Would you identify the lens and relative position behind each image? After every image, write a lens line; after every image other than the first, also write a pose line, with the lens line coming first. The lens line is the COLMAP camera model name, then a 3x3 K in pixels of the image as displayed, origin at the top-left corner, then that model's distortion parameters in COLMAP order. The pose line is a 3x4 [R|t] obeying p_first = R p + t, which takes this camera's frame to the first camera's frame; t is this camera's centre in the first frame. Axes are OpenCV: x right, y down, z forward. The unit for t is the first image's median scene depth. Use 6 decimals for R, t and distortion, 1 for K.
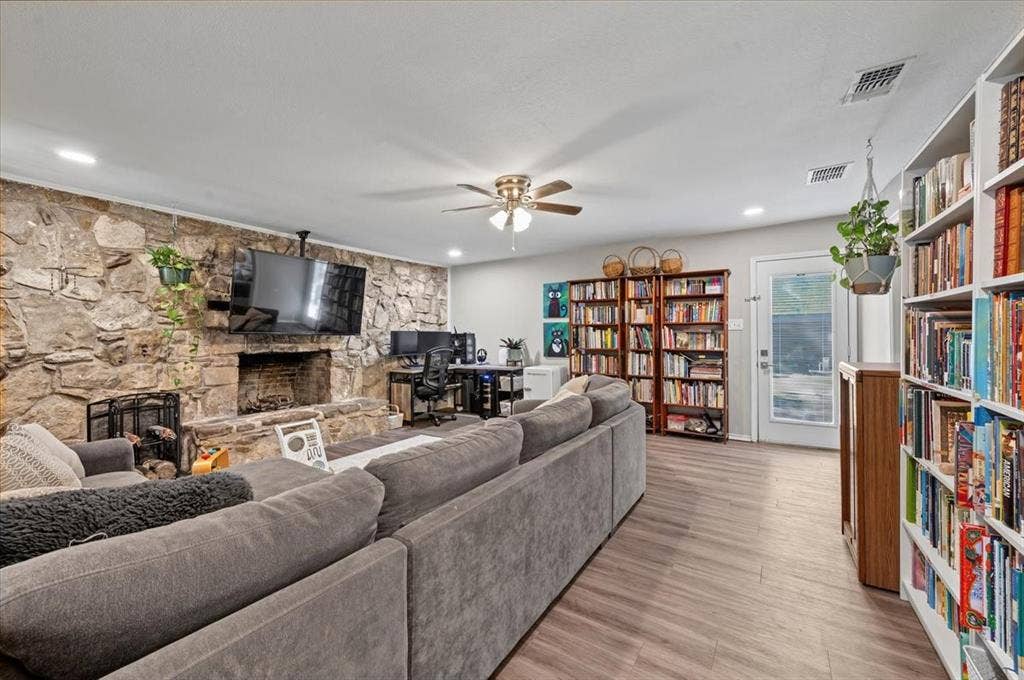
lens RADIAL K [[407.2, 0, 512.0], [0, 407.2, 340.0], [0, 0, 1]] dist [-0.000878, -0.000090]
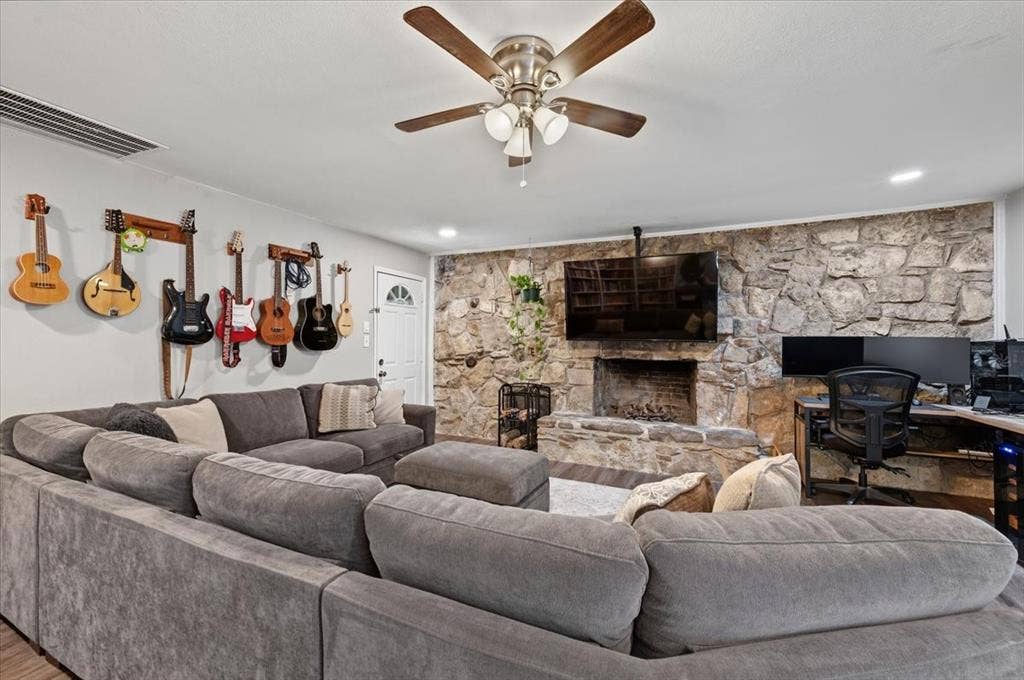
lens RADIAL K [[407.2, 0, 512.0], [0, 407.2, 340.0], [0, 0, 1]] dist [-0.000878, -0.000090]
pose [[0.138169, 0.002934, -0.990404, 0.341392], [-0.019398, 0.999812, 0.000256, -0.010204], [0.990219, 0.019176, 0.138200, 0.581256]]
